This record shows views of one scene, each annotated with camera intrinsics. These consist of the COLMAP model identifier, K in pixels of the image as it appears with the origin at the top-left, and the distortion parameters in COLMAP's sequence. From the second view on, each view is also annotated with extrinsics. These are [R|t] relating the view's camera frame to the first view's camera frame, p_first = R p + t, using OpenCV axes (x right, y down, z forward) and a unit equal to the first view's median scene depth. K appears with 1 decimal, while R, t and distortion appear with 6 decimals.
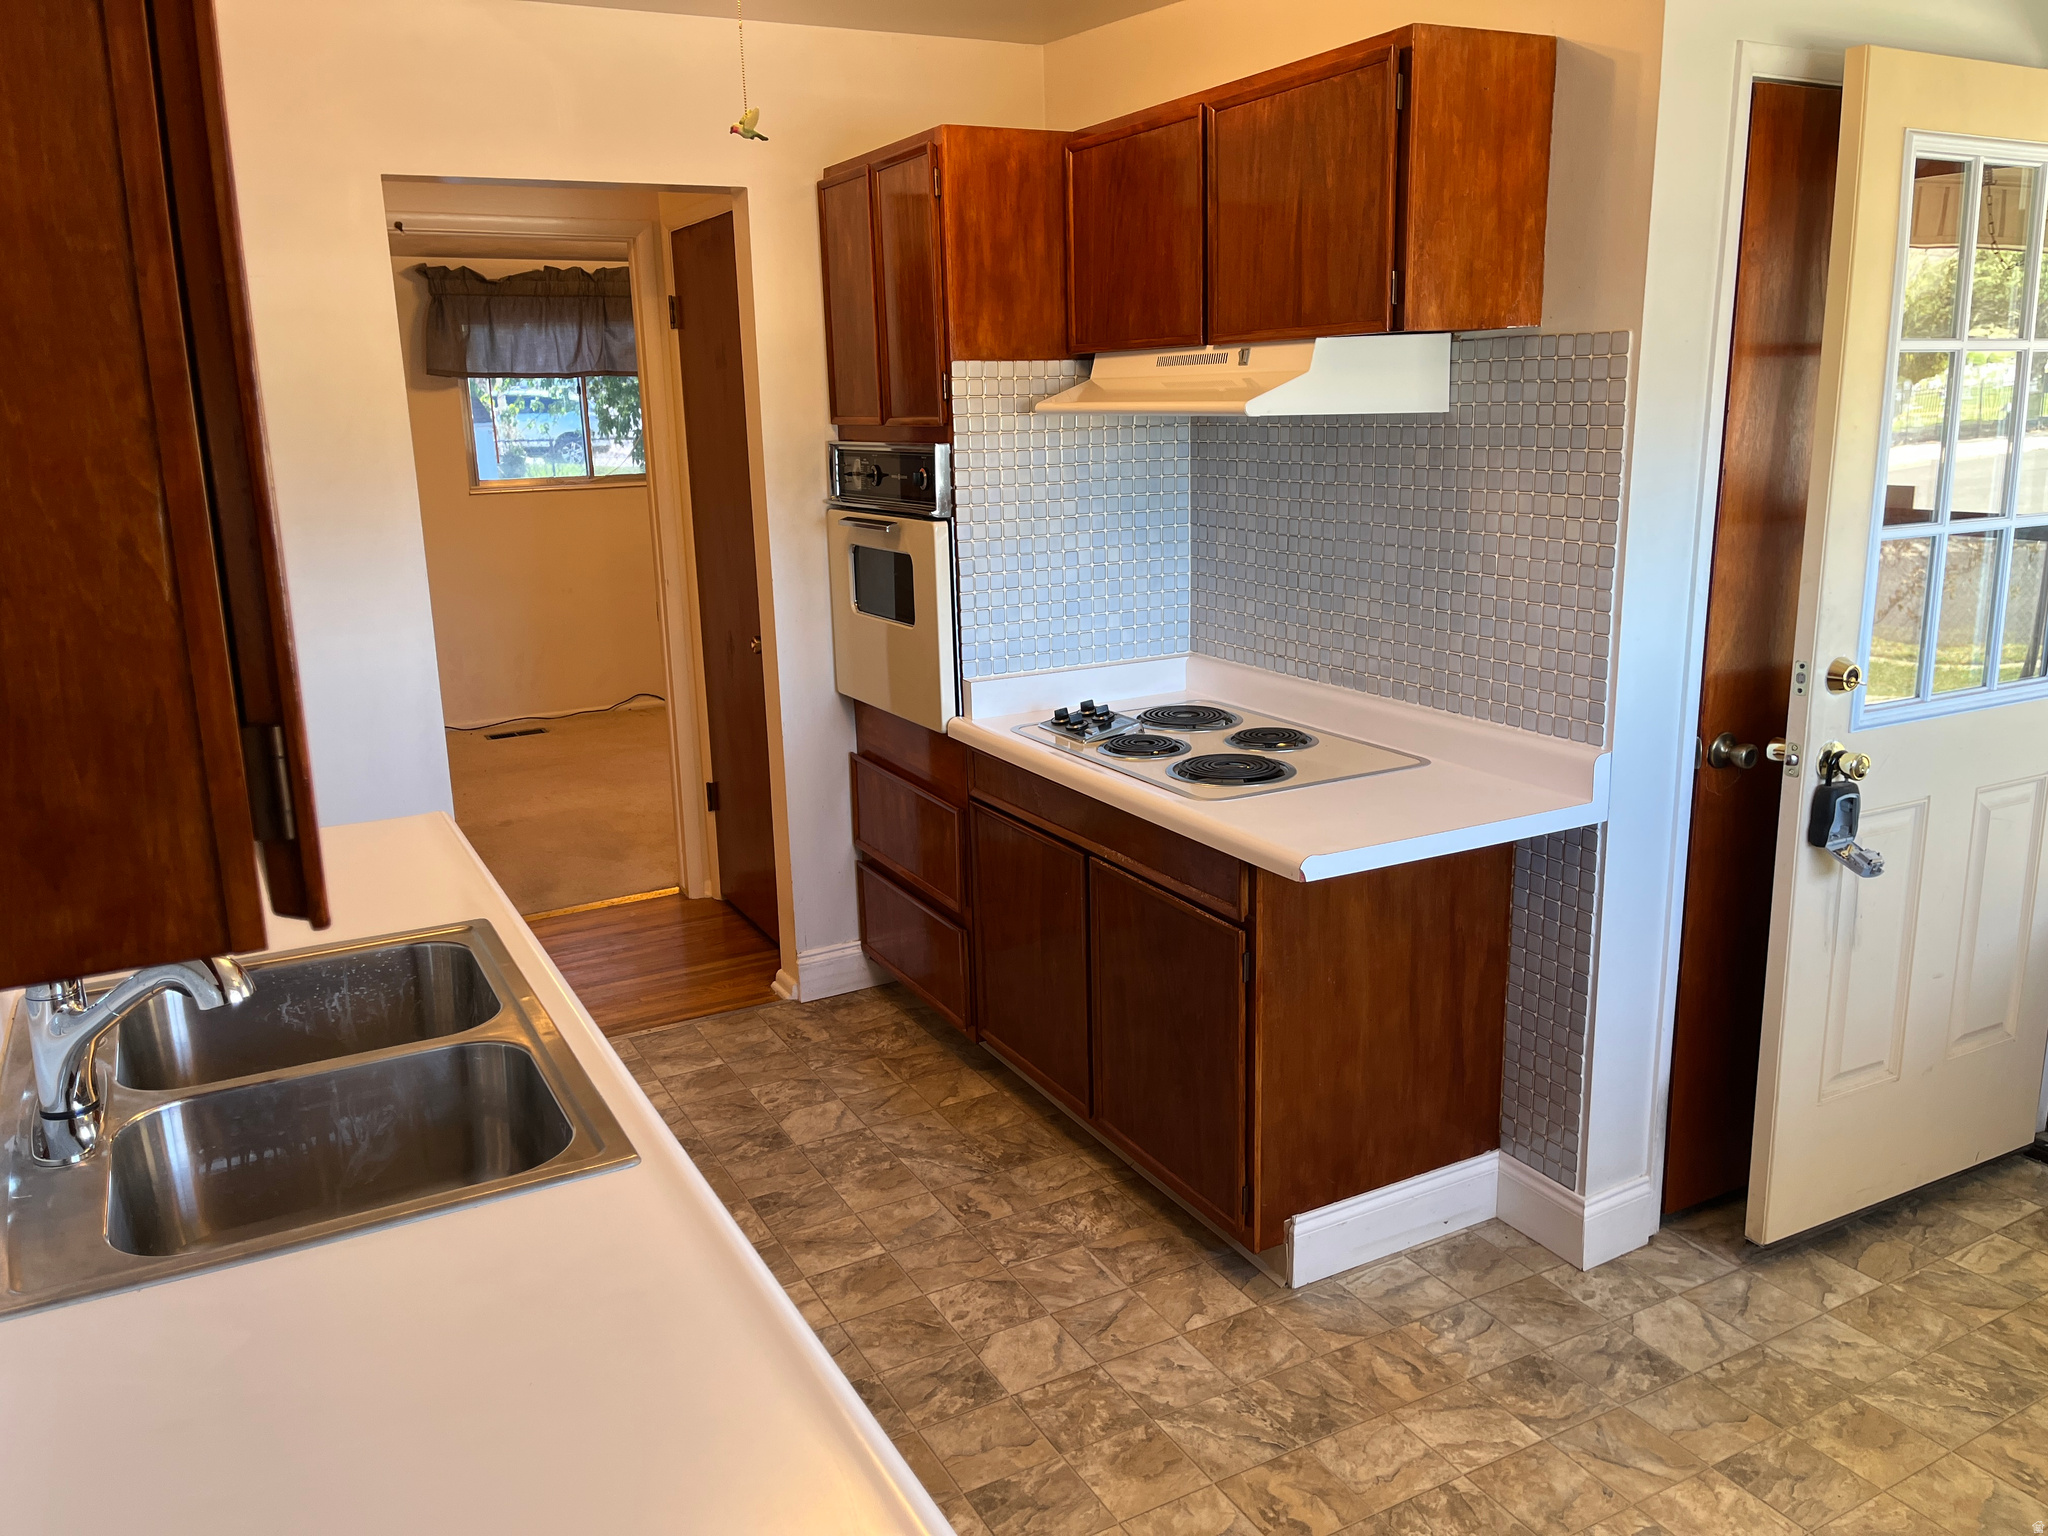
lens RADIAL K [[1548.5, 0, 1026.6], [0, 1548.5, 767.7], [0, 0, 1]] dist [0.045859, -0.076896]
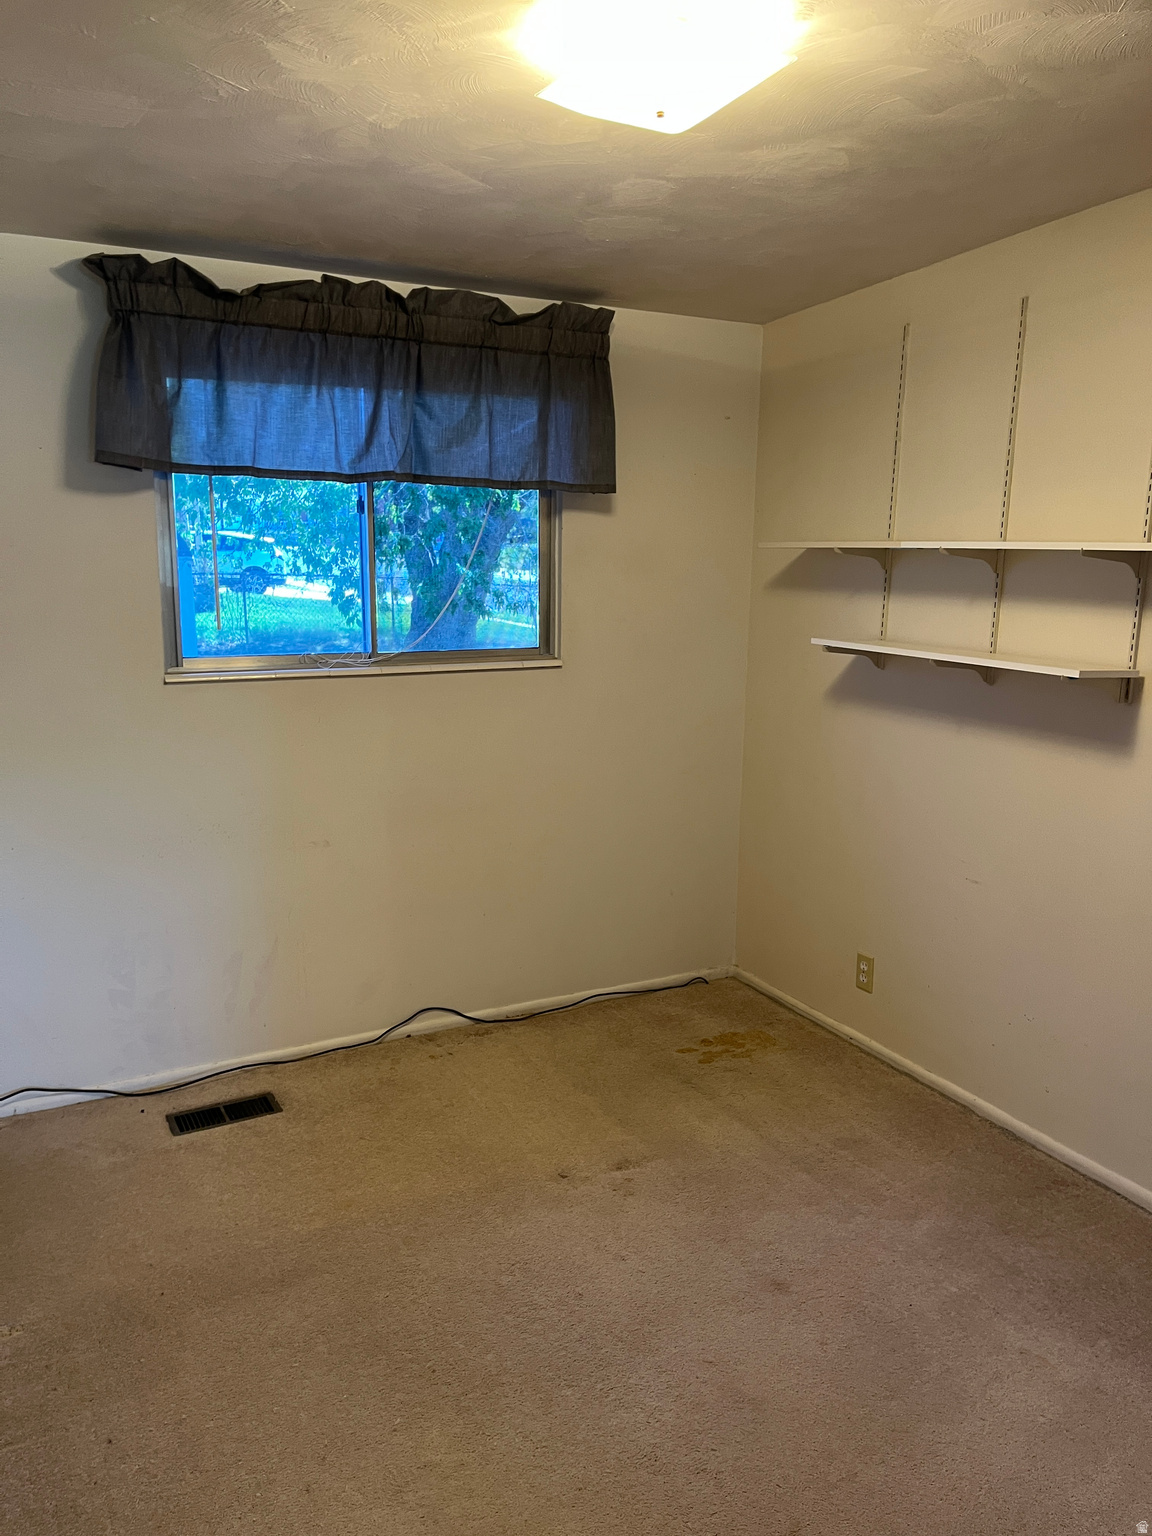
lens RADIAL K [[1161.4, 0, 578.7], [0, 1161.4, 771.0], [0, 0, 1]] dist [0.045859, -0.076896]
pose [[0.999374, 0.035311, 0.002224, -0.212846], [-0.035161, 0.998197, -0.048637, -0.130786], [-0.003938, 0.048528, 0.998814, 0.594080]]
